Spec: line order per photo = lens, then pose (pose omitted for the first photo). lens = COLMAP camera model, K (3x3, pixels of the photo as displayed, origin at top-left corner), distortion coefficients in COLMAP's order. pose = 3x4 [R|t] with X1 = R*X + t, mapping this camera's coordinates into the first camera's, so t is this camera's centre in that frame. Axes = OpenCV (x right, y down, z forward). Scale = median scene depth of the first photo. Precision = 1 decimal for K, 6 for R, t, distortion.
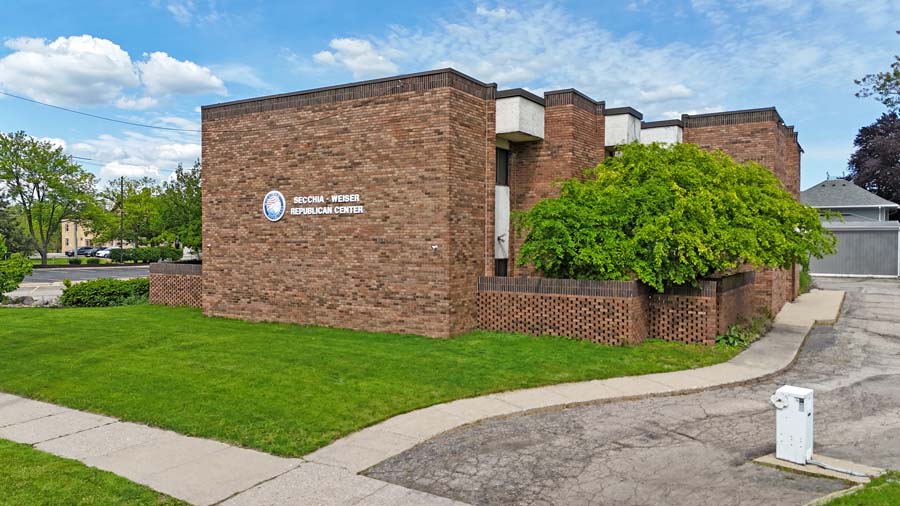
lens RADIAL K [[681.0, 0, 450.0], [0, 681.0, 251.5], [0, 0, 1]] dist [0.005699, -0.001278]
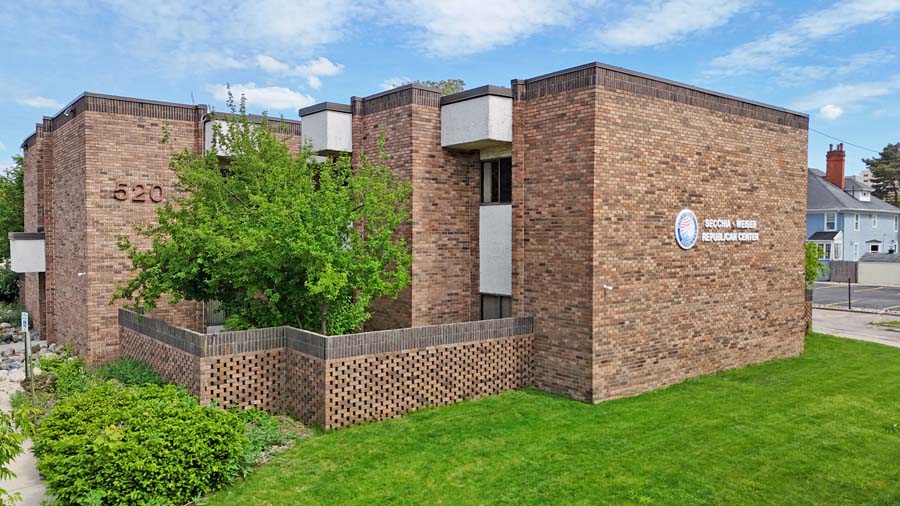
lens RADIAL K [[681.0, 0, 449.6], [0, 681.0, 250.7], [0, 0, 1]] dist [0.005699, -0.001278]
pose [[0.345457, -0.019906, 0.938223, -1.086055], [0.017140, 0.999742, 0.014901, -0.059499], [-0.938278, 0.010934, 0.345709, 0.998729]]
